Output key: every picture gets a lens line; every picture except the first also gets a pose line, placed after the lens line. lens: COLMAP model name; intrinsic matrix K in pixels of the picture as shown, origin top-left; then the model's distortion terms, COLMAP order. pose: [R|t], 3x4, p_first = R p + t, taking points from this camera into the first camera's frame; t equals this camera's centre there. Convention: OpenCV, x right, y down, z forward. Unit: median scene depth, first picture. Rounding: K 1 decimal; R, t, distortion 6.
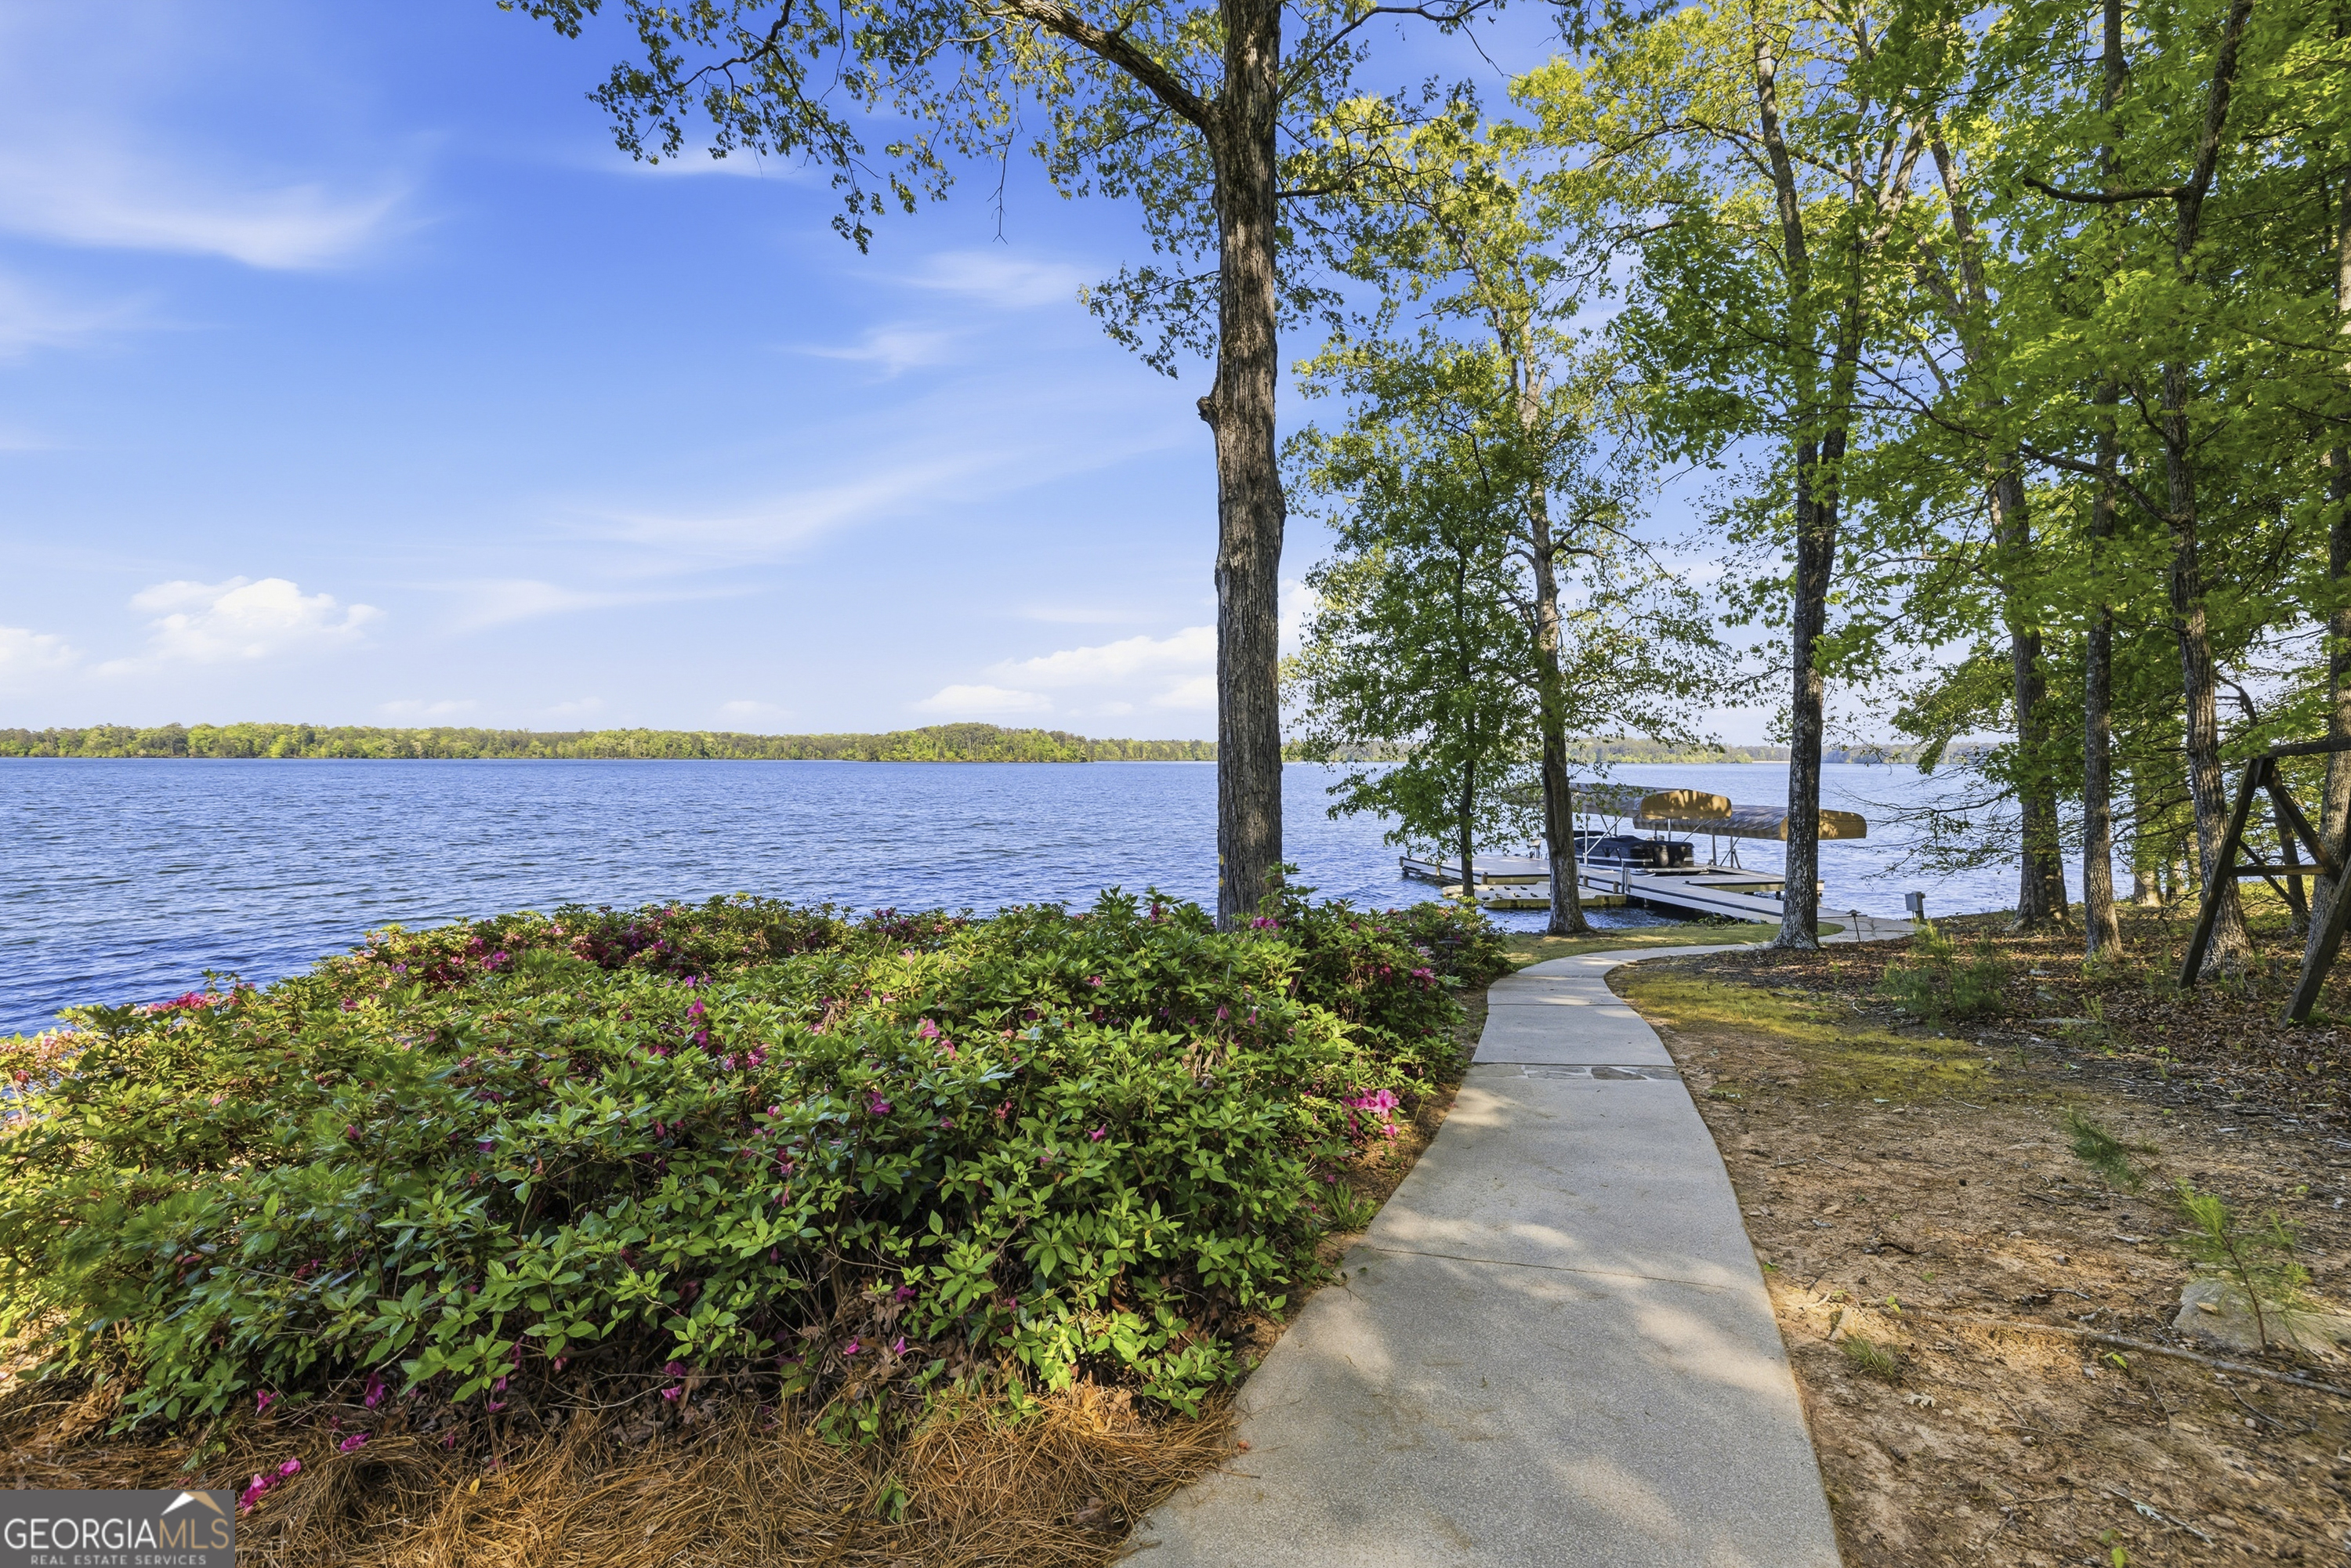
lens RADIAL K [[1012.1, 0, 1160.9], [0, 1012.1, 780.4], [0, 0, 1]] dist [-0.000520, -0.000317]
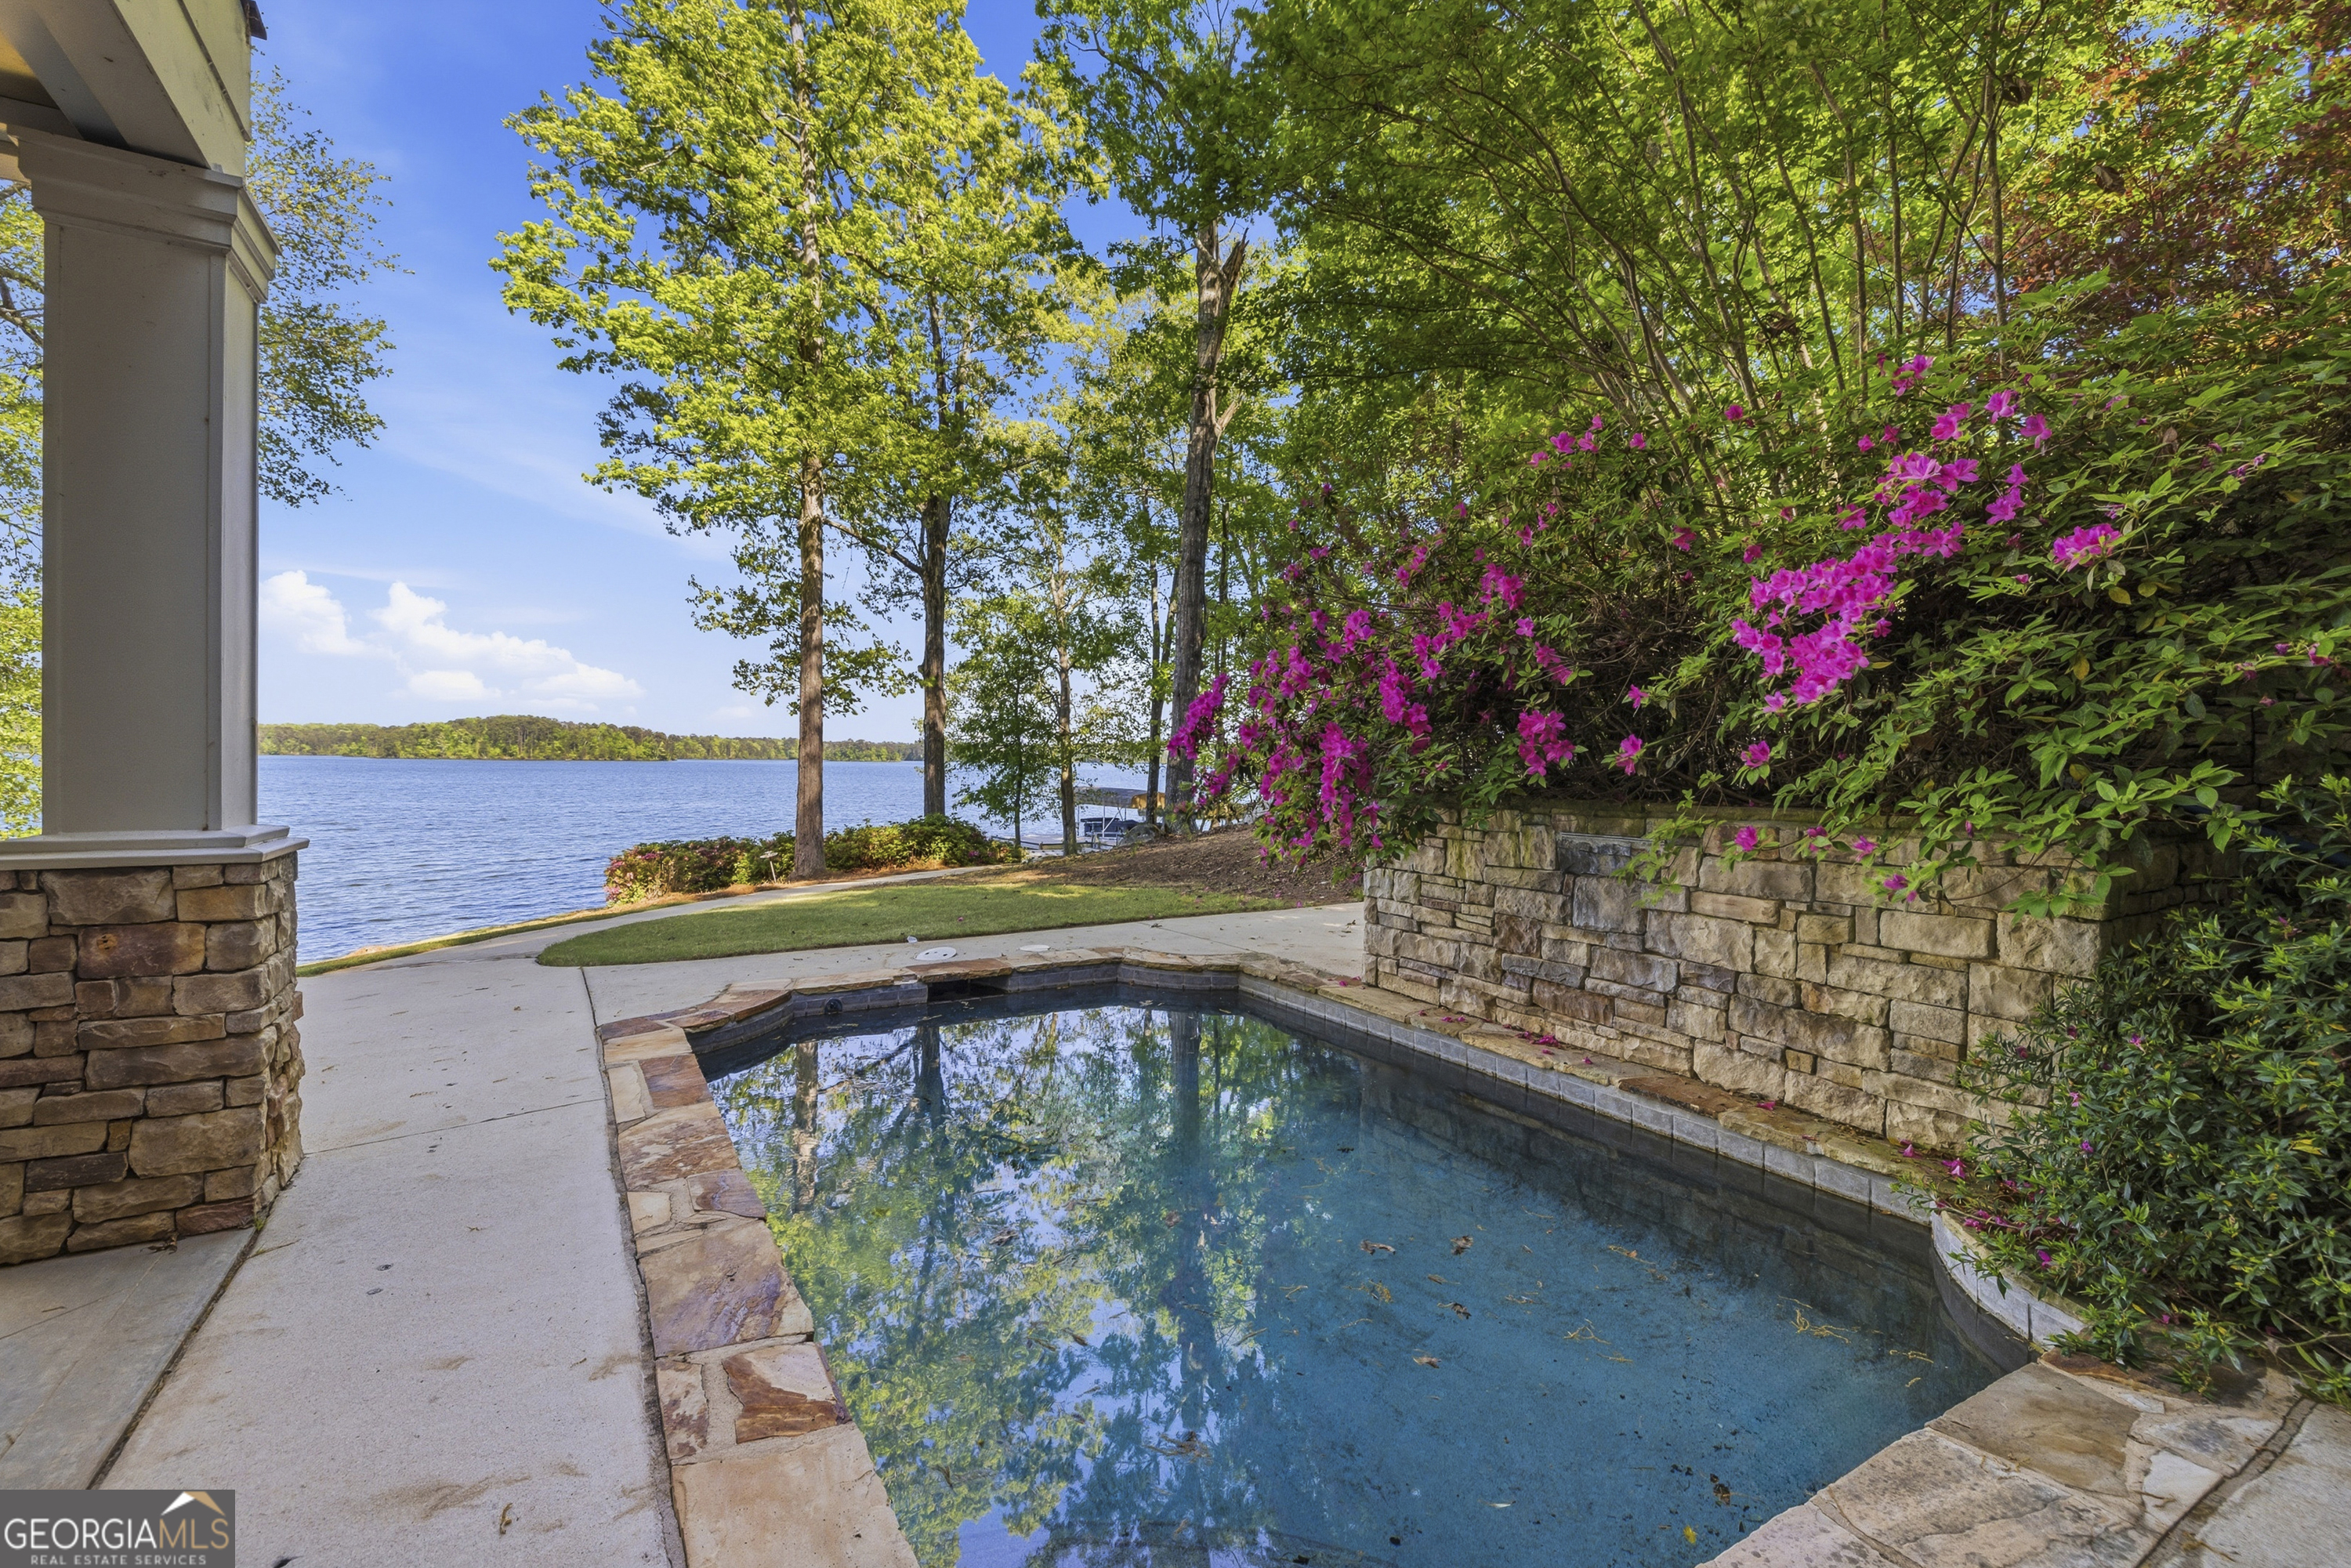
lens RADIAL K [[1012.1, 0, 1160.9], [0, 1012.1, 780.4], [0, 0, 1]] dist [-0.000520, -0.000317]
pose [[0.924969, -0.000378, 0.380043, -0.187178], [-0.000006, 0.999999, 0.001009, -0.017987], [-0.380043, -0.000936, 0.924968, -0.883717]]
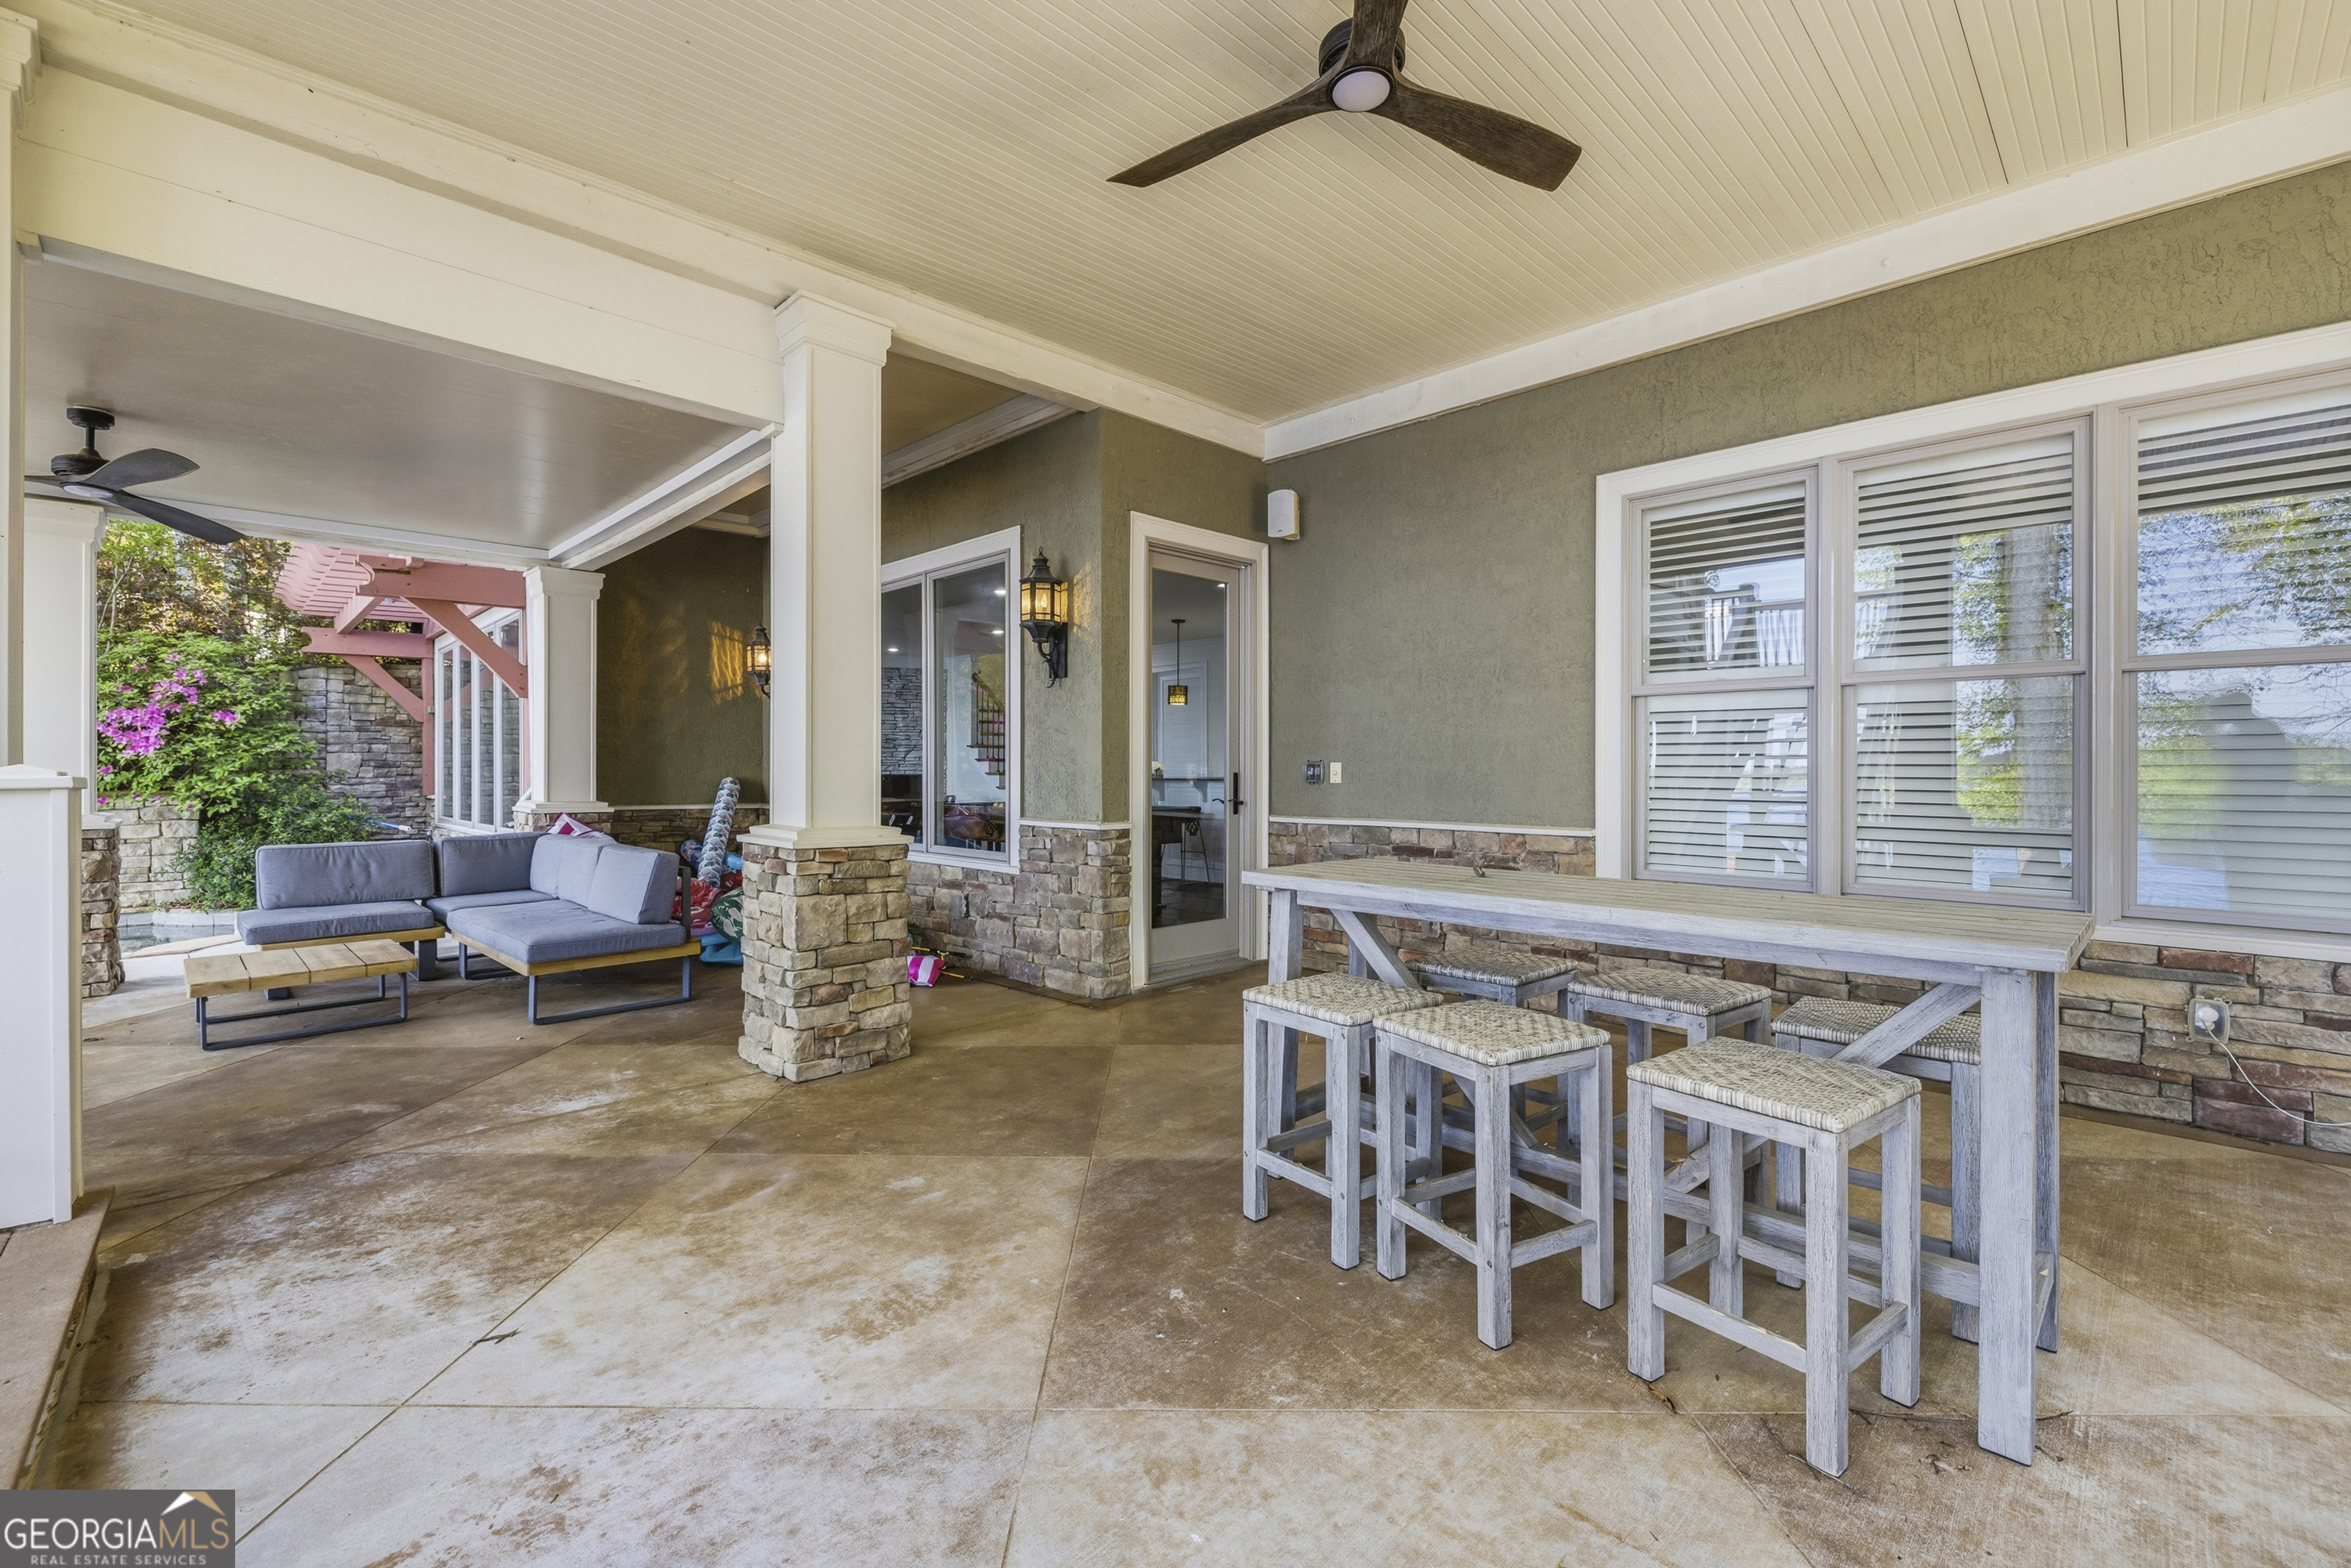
lens RADIAL K [[998.9, 0, 1159.6], [0, 998.9, 771.5], [0, 0, 1]] dist [-0.000573, -0.000122]
pose [[-0.585041, -0.004662, 0.810990, -0.623298], [0.014395, 0.999766, 0.016131, -0.021257], [-0.810876, 0.021112, -0.584837, -0.894135]]
